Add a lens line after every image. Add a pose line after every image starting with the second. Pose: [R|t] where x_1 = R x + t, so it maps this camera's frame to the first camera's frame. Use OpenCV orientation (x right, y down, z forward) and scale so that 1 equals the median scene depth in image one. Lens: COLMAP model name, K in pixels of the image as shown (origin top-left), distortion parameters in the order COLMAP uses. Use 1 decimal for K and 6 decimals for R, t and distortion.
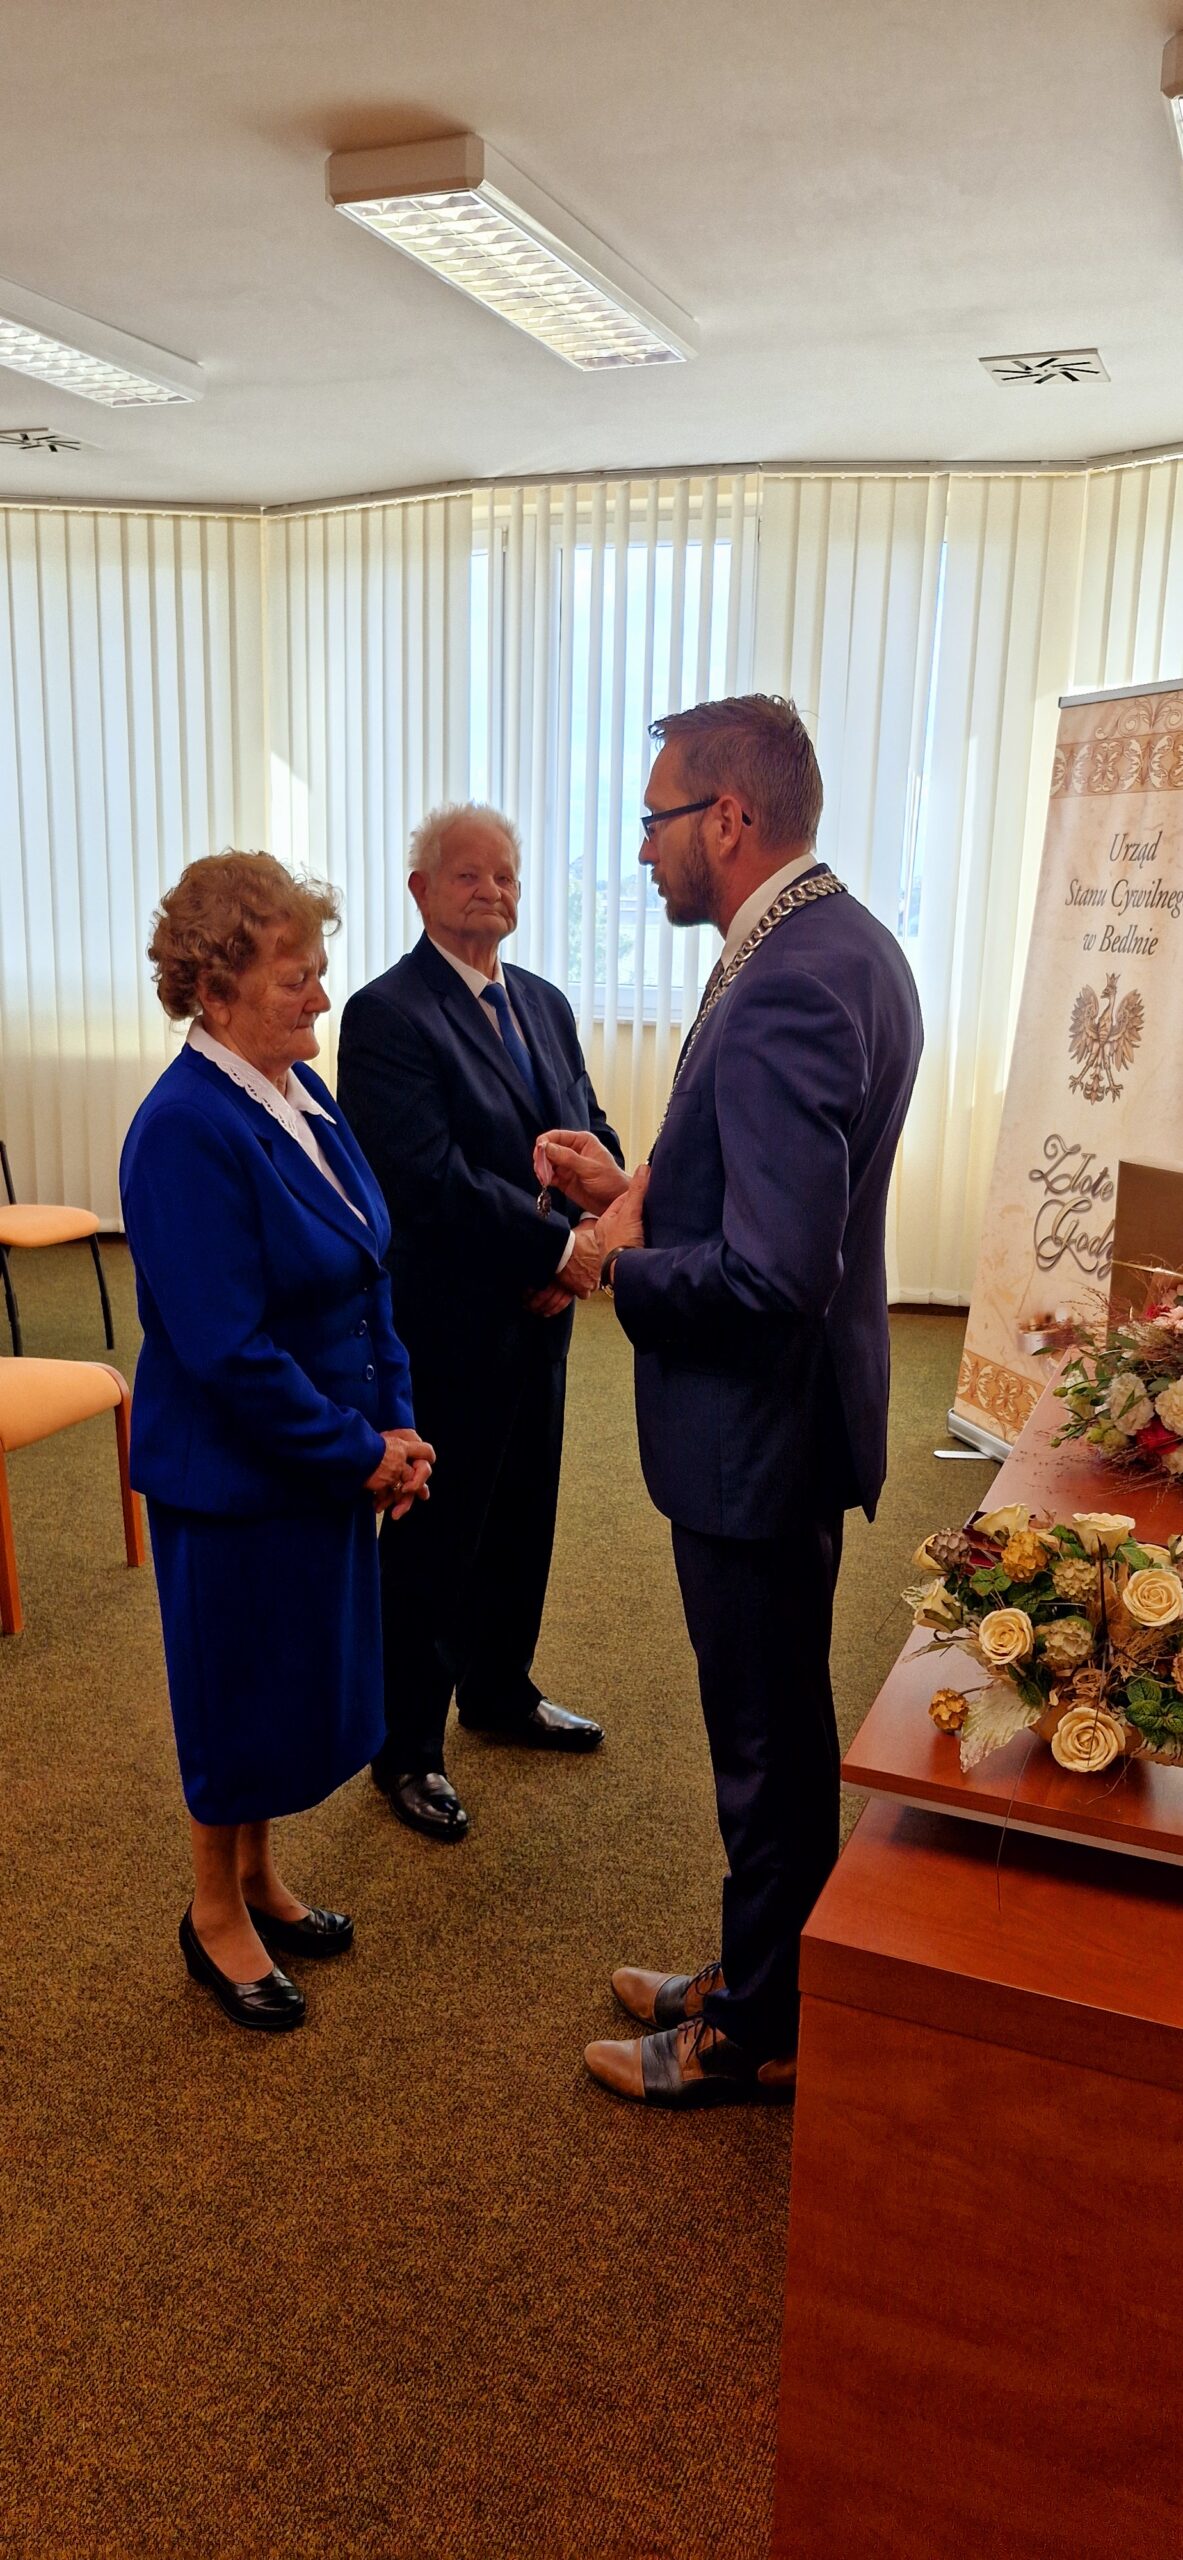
lens RADIAL K [[1800.9, 0, 576.5], [0, 1800.9, 1274.4], [0, 0, 1]] dist [0.002322, -0.026547]
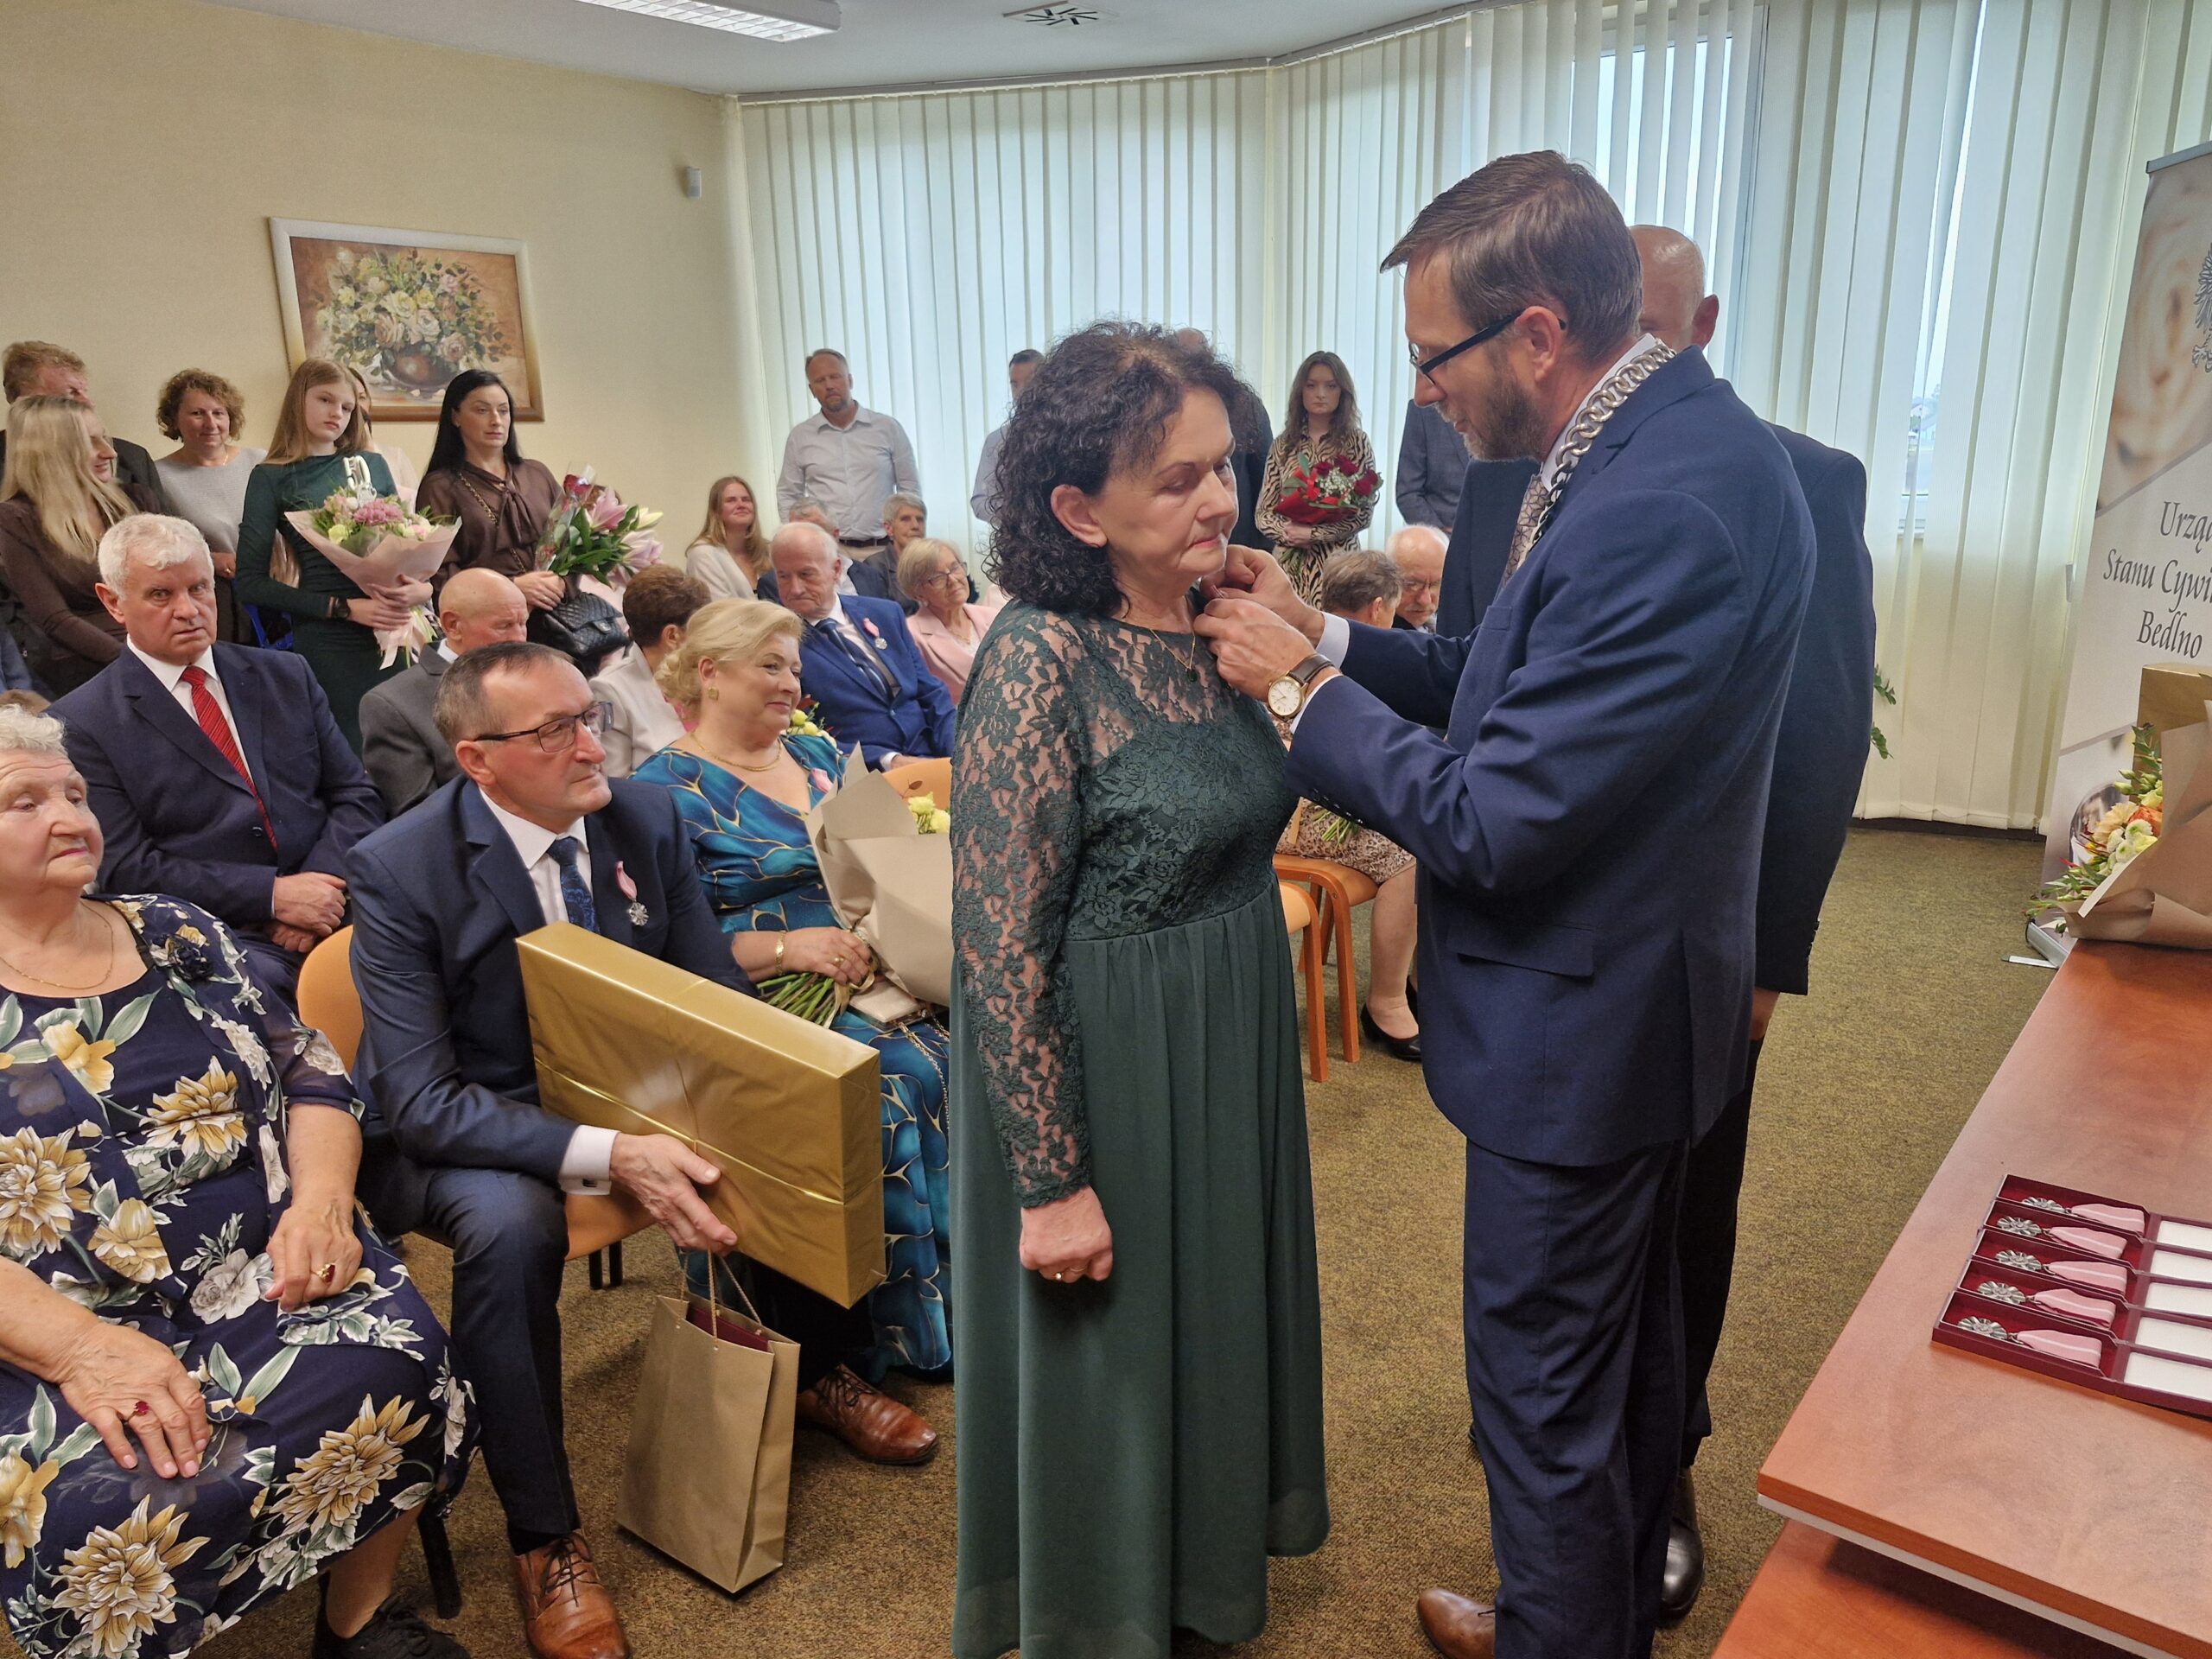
lens RADIAL K [[1535.2, 0, 1101.2], [0, 1535.2, 827.5], [0, 0, 1]] dist [0.023731, -0.000275]
pose [[0.953787, 0.031050, -0.298876, 0.027758], [-0.018308, 0.998804, 0.045339, -0.014360], [0.299927, -0.037772, 0.953214, 0.113443]]
